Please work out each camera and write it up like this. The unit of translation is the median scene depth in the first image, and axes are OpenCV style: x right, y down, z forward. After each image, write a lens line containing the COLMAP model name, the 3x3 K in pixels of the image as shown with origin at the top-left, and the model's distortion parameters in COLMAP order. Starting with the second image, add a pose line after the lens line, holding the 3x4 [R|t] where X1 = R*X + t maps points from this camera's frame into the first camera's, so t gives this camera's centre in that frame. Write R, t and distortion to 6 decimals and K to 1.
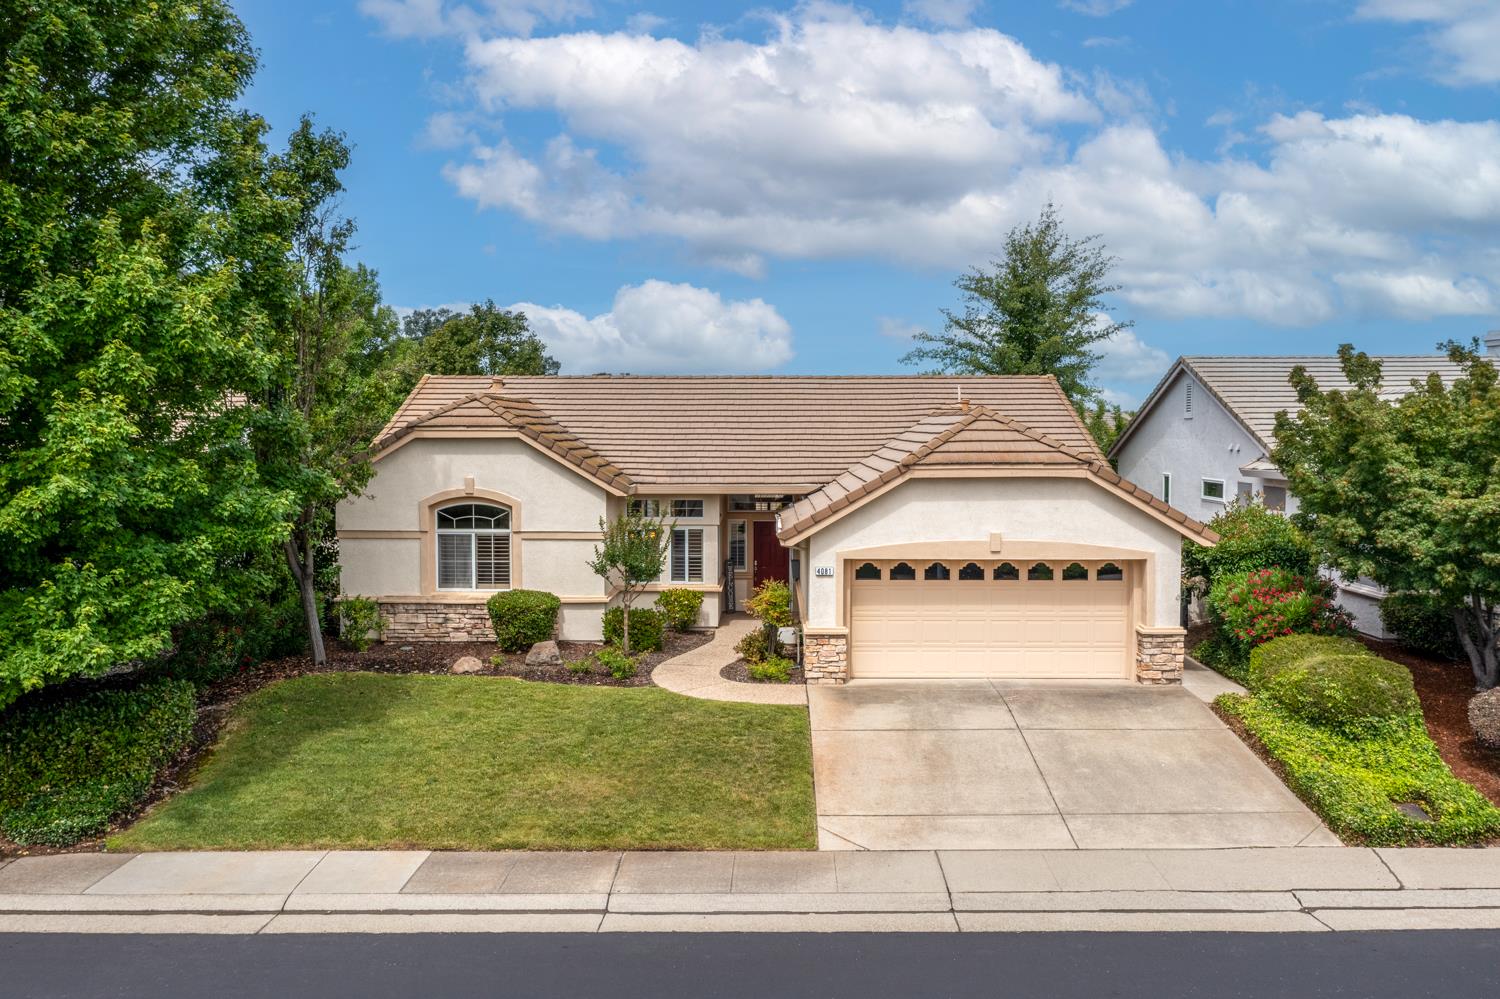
lens RADIAL K [[1243.8, 0, 728.9], [0, 1243.8, 481.7], [0, 0, 1]] dist [-0.026589, 0.058854]
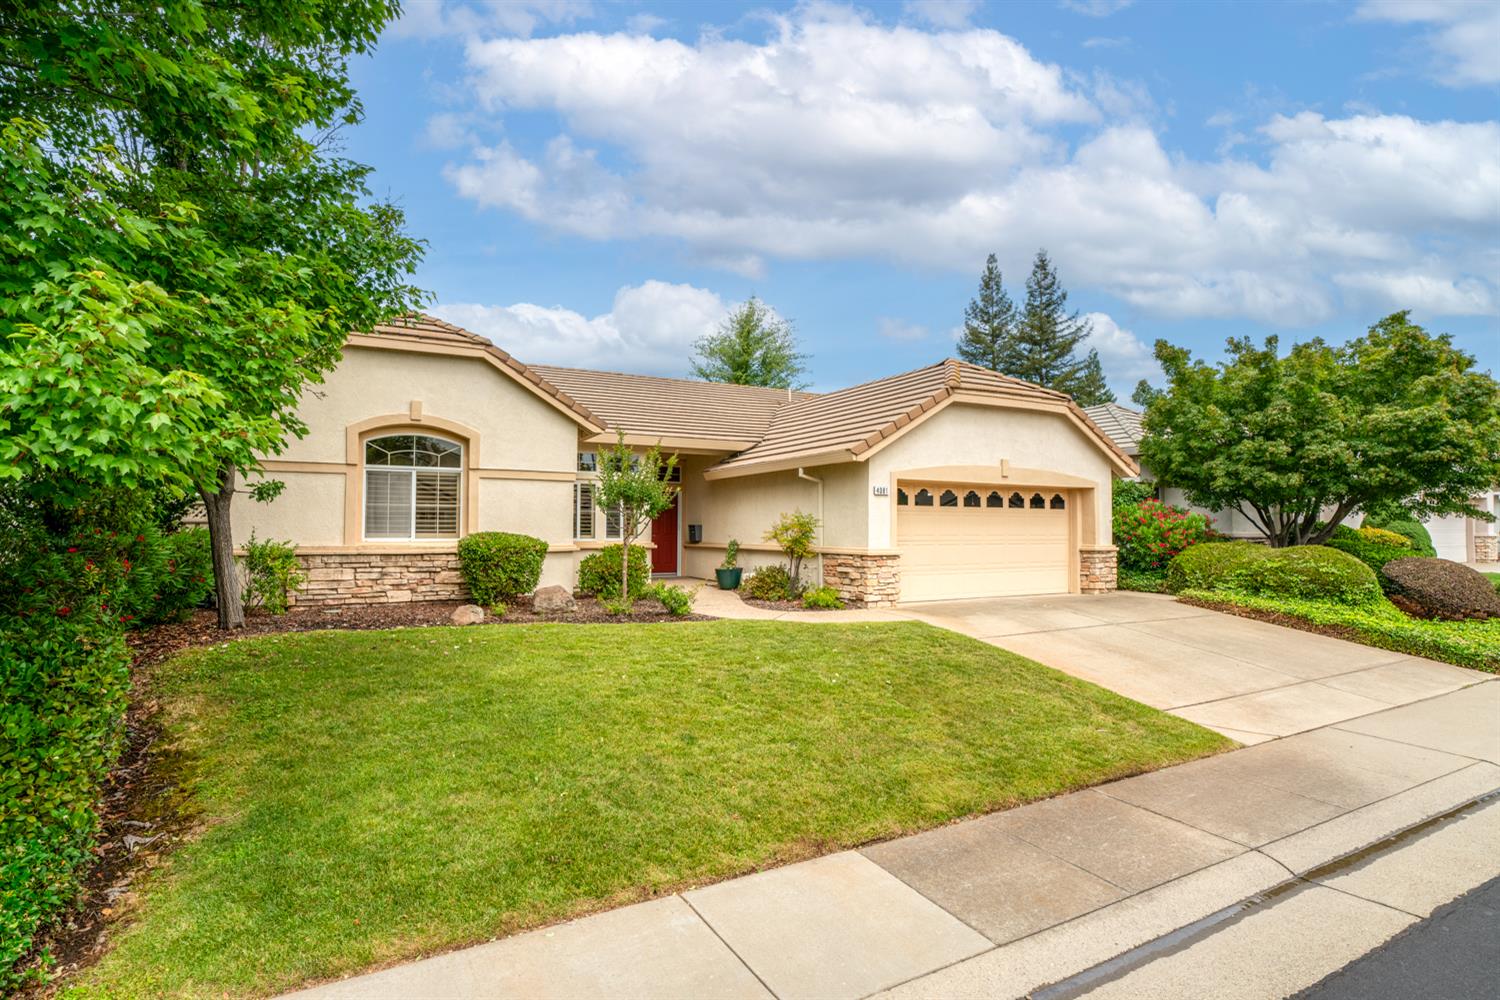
lens RADIAL K [[778.2, 0, 738.1], [0, 778.2, 507.0], [0, 0, 1]] dist [-0.010392, 0.001463]
pose [[0.862258, 0.018263, 0.506140, -0.392023], [0.020409, 0.997285, -0.070755, 0.148297], [-0.506058, 0.071339, 0.859544, 0.623288]]
